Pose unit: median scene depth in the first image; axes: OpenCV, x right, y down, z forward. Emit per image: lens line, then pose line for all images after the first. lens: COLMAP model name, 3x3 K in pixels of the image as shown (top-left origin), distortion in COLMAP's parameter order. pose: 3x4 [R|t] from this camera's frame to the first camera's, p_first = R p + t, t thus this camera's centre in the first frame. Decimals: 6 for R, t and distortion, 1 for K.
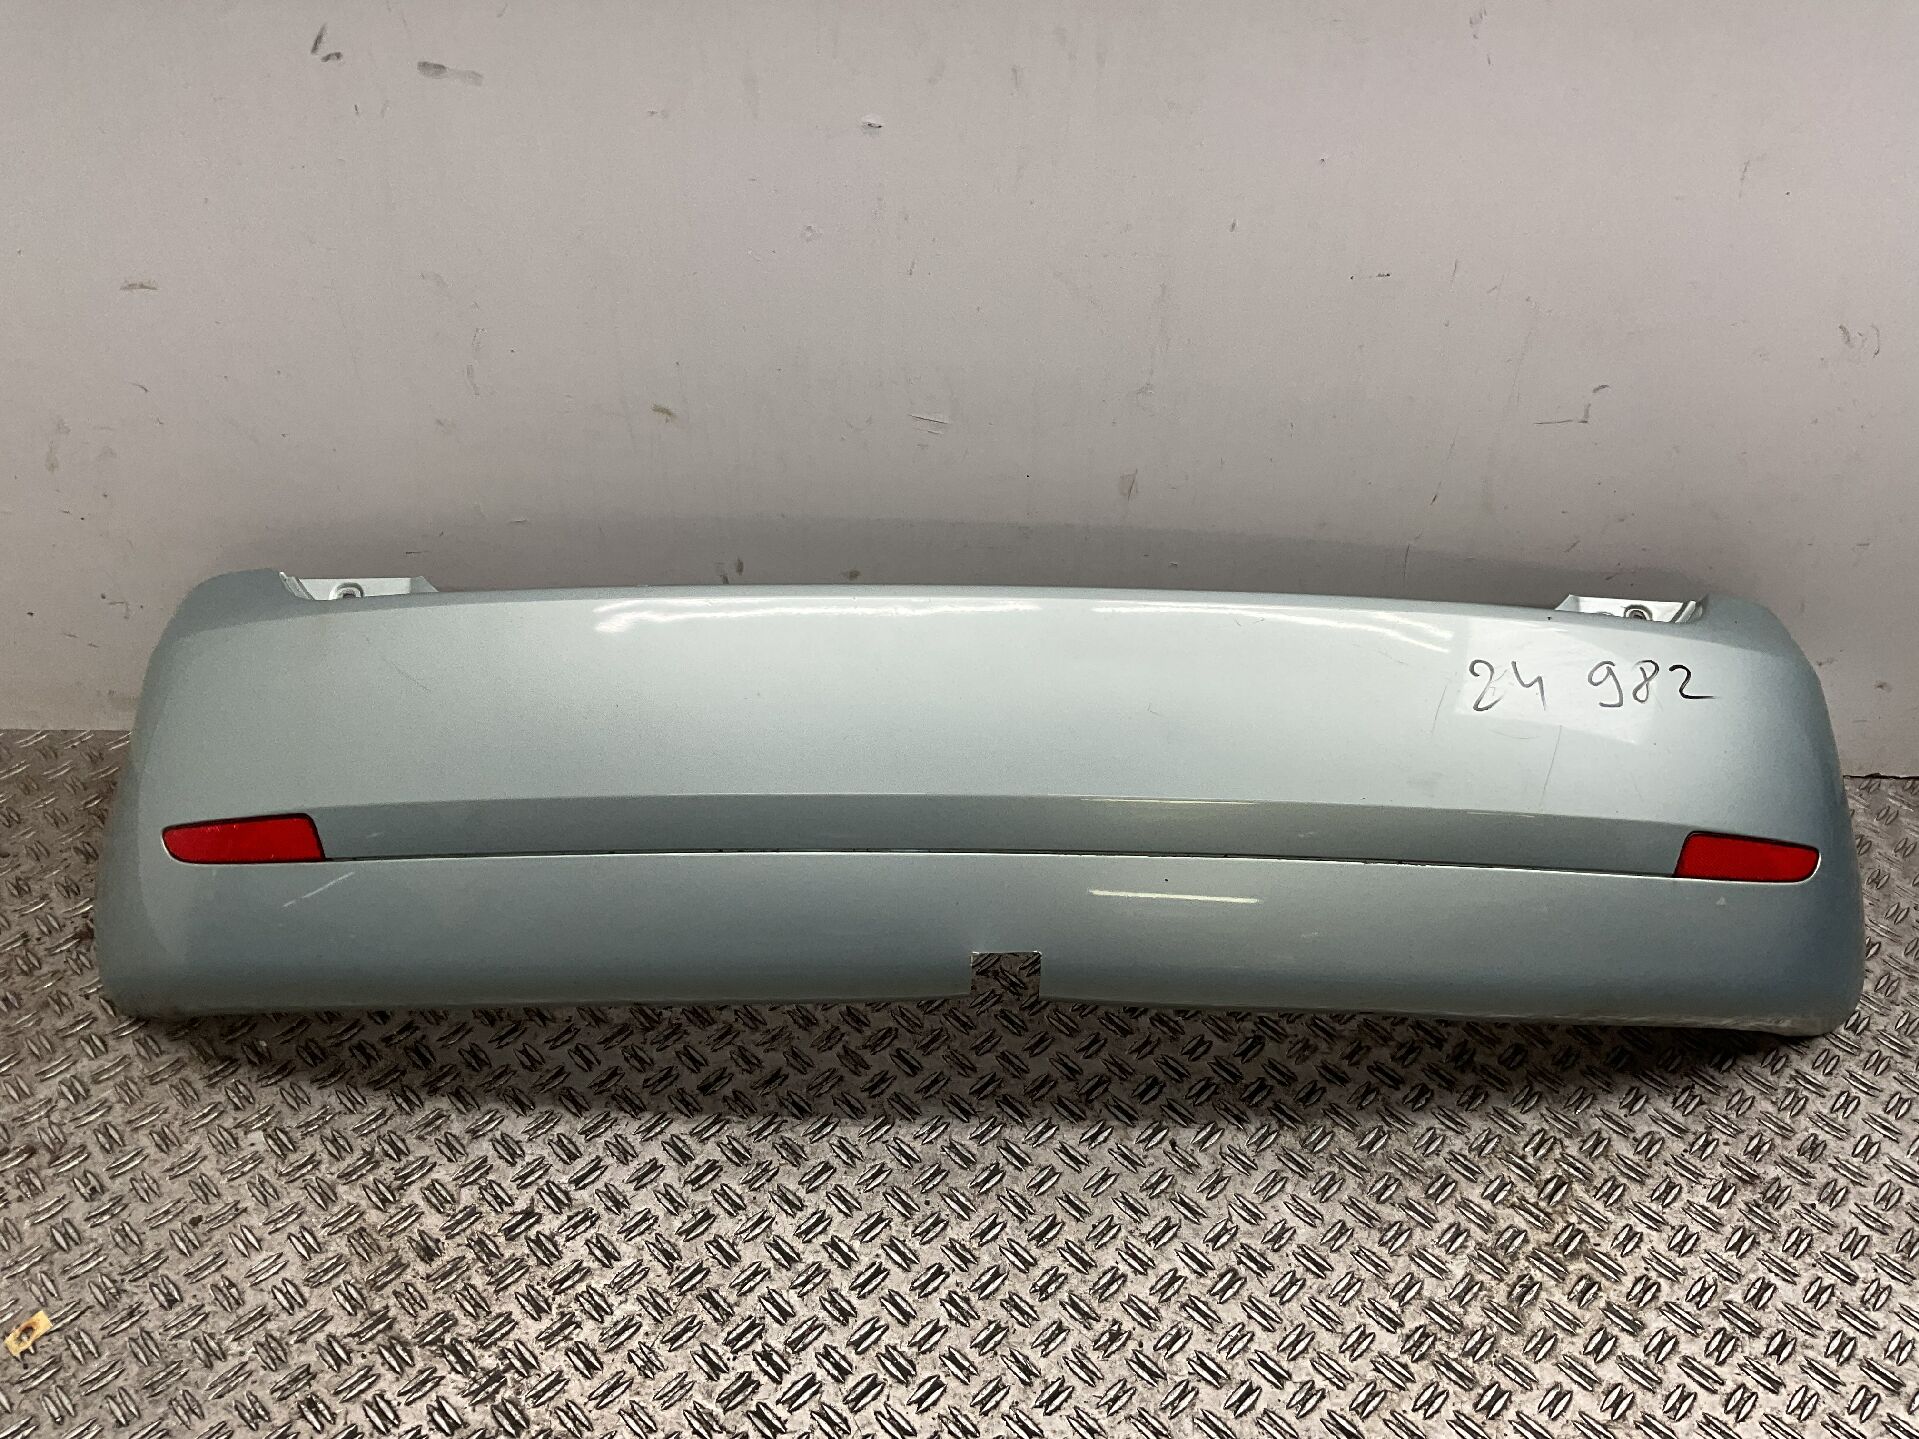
lens RADIAL K [[1660.0, 0, 965.6], [0, 1660.0, 711.8], [0, 0, 1]] dist [0.067201, -0.121307]
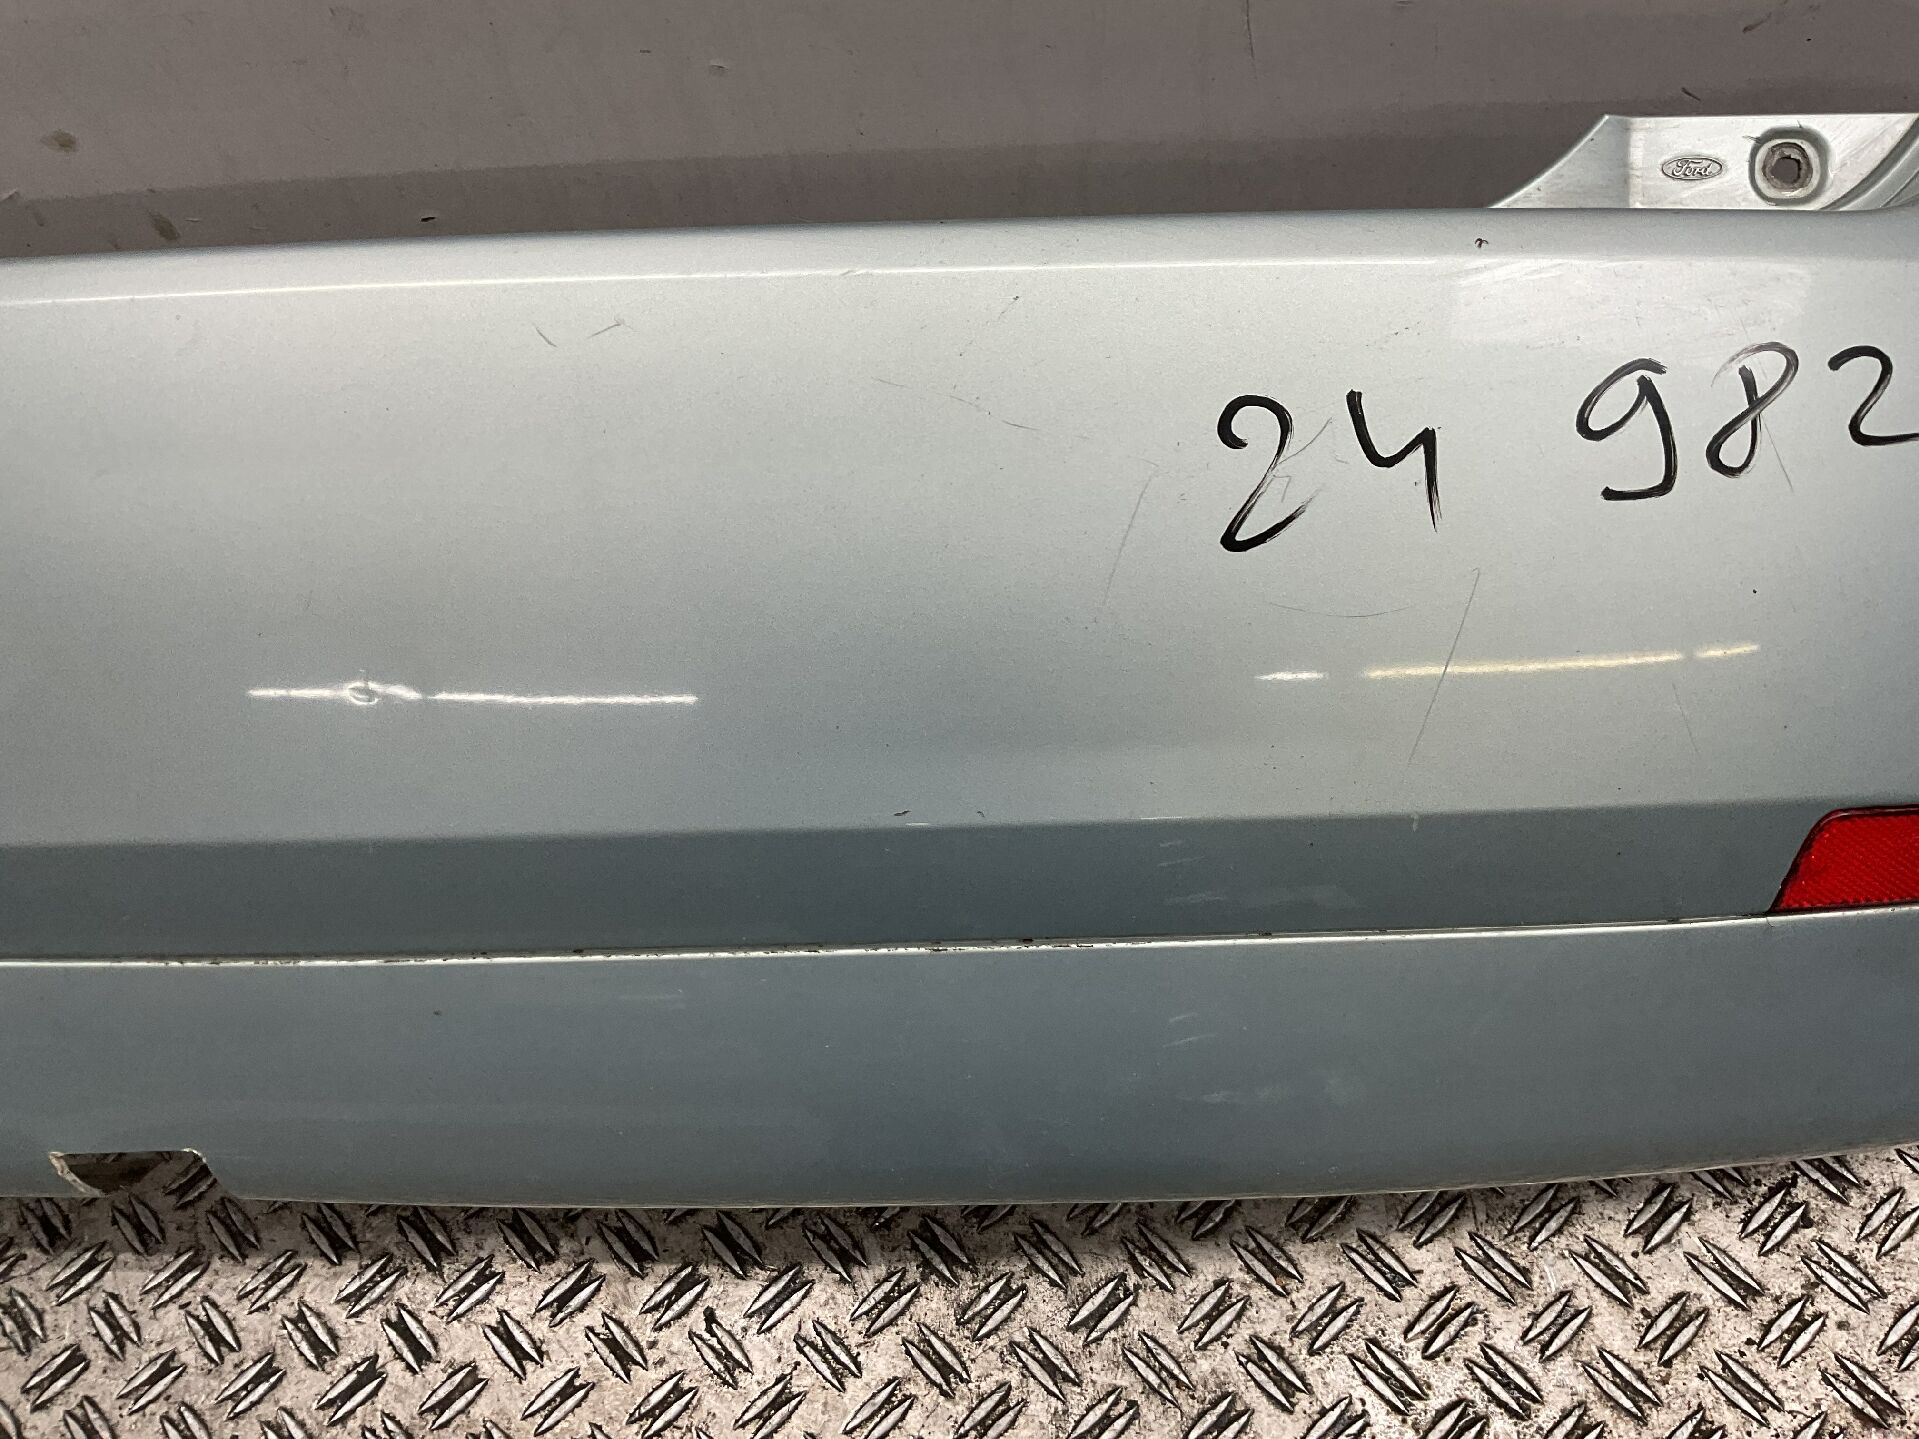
lens RADIAL K [[1660.0, 0, 949.2], [0, 1660.0, 761.2], [0, 0, 1]] dist [0.067201, -0.121307]
pose [[0.989873, -0.016413, -0.141004, 0.298740], [0.068543, 0.925095, 0.373499, -0.097928], [0.124311, -0.379382, 0.916851, 0.650110]]
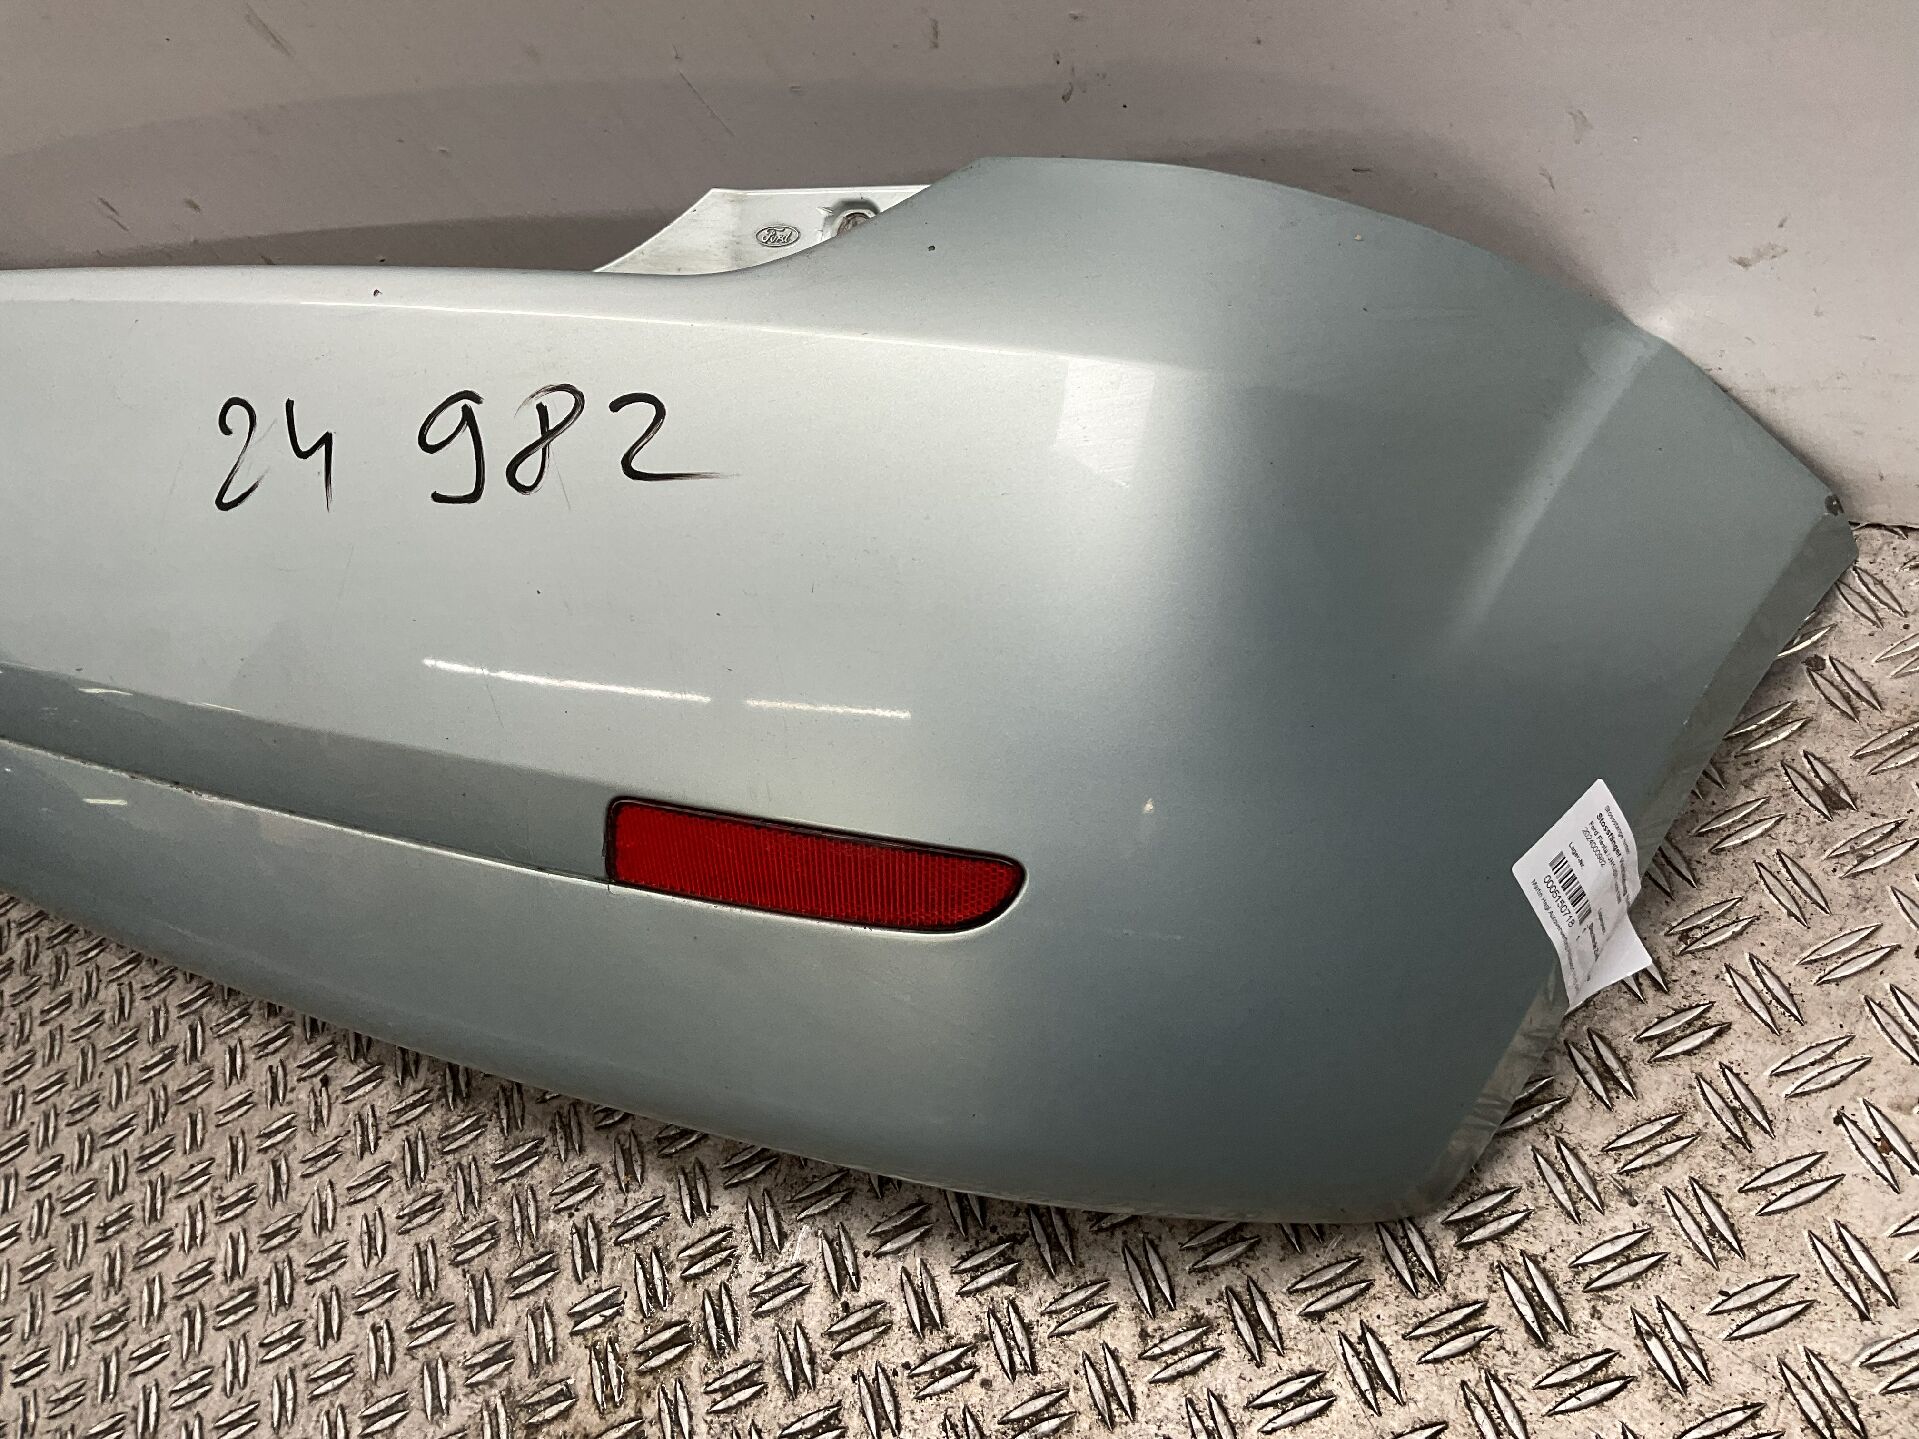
lens RADIAL K [[1660.0, 0, 896.2], [0, 1660.0, 738.1], [0, 0, 1]] dist [0.067201, -0.121307]
pose [[0.750782, 0.139958, -0.645552, 0.791147], [0.082349, 0.949839, 0.301702, -0.069335], [0.655396, -0.279673, 0.701597, 0.772484]]
